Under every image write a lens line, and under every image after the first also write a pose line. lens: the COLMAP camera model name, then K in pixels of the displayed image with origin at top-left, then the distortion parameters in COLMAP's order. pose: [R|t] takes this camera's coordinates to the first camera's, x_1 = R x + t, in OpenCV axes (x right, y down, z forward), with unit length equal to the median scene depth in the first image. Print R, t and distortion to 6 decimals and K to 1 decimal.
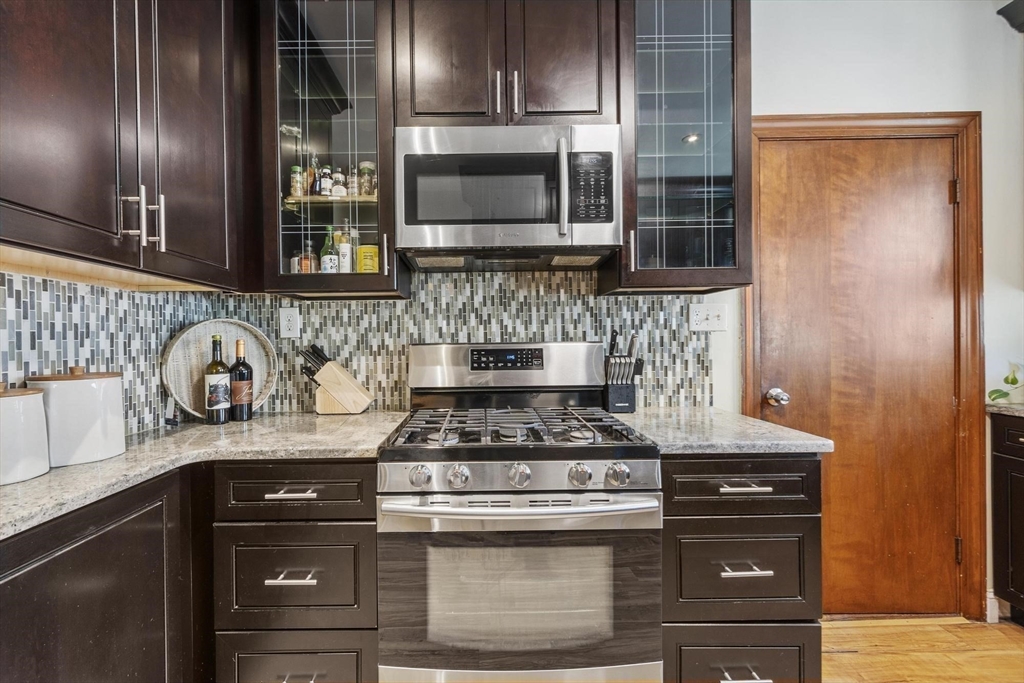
lens RADIAL K [[445.9, 0, 484.9], [0, 445.9, 344.5], [0, 0, 1]] dist [0.002473, 0.000570]
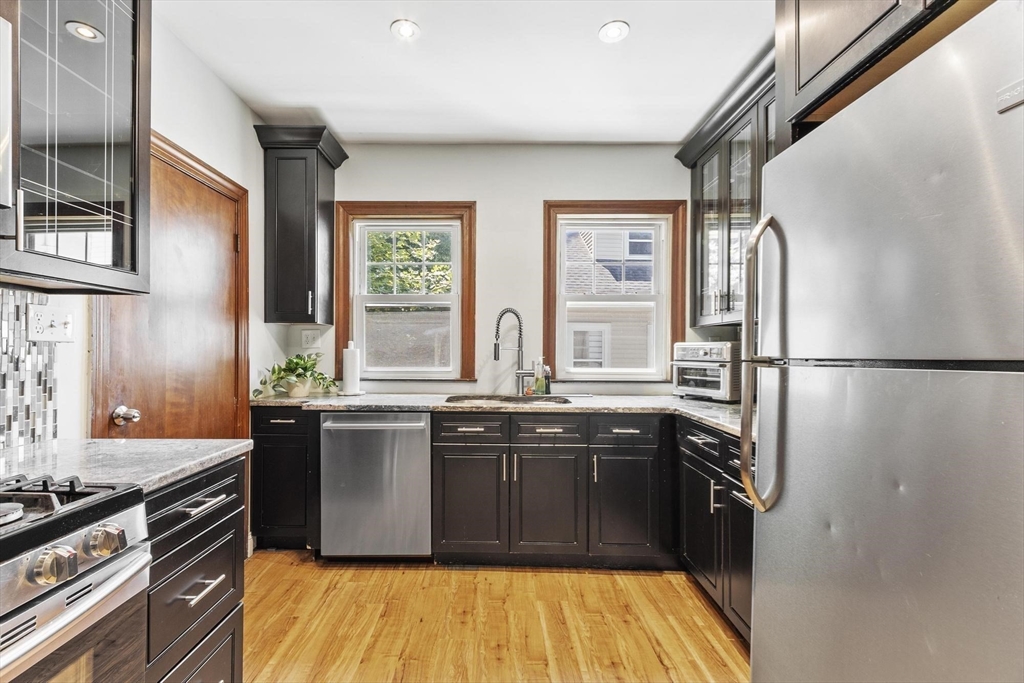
lens RADIAL K [[447.9, 0, 486.0], [0, 447.9, 348.6], [0, 0, 1]] dist [0.002566, -0.000075]
pose [[0.016687, 0.016353, 0.999727, -0.266311], [0.002741, 0.999862, -0.016401, -0.003430], [-0.999857, 0.003014, 0.016640, 0.235225]]
